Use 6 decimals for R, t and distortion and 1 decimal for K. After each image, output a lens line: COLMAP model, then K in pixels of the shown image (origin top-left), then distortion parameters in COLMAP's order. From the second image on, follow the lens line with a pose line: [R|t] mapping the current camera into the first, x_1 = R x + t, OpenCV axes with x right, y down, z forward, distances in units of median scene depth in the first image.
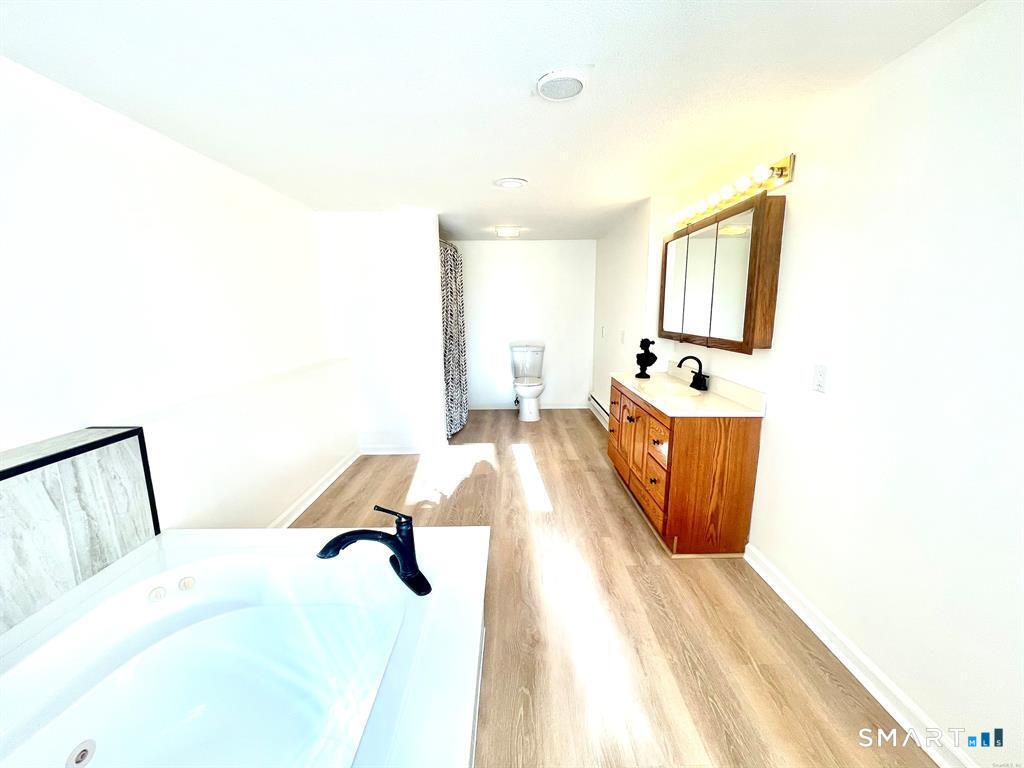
lens RADIAL K [[410.7, 0, 513.9], [0, 410.7, 386.2], [0, 0, 1]] dist [-0.001038, -0.001941]
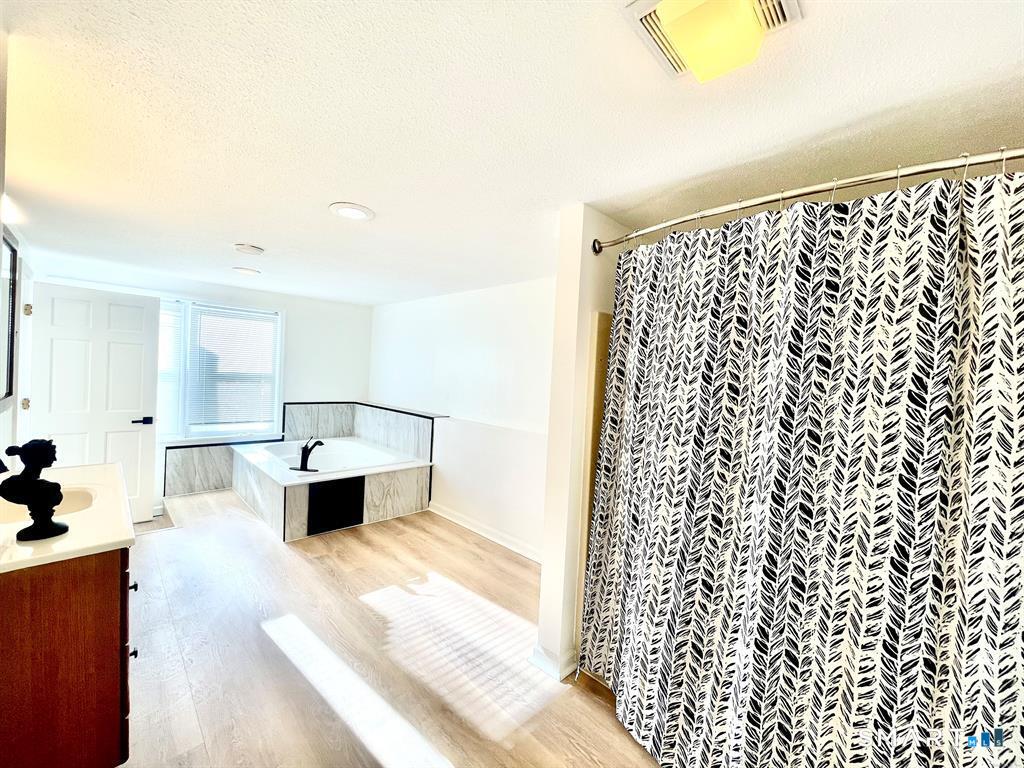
lens RADIAL K [[410.7, 0, 513.5], [0, 410.7, 385.0], [0, 0, 1]] dist [-0.001038, -0.001941]
pose [[-0.723050, -0.002435, -0.690792, 0.360101], [-0.167114, 0.970908, 0.171495, -0.448630], [0.670278, 0.239440, -0.702422, 2.246529]]
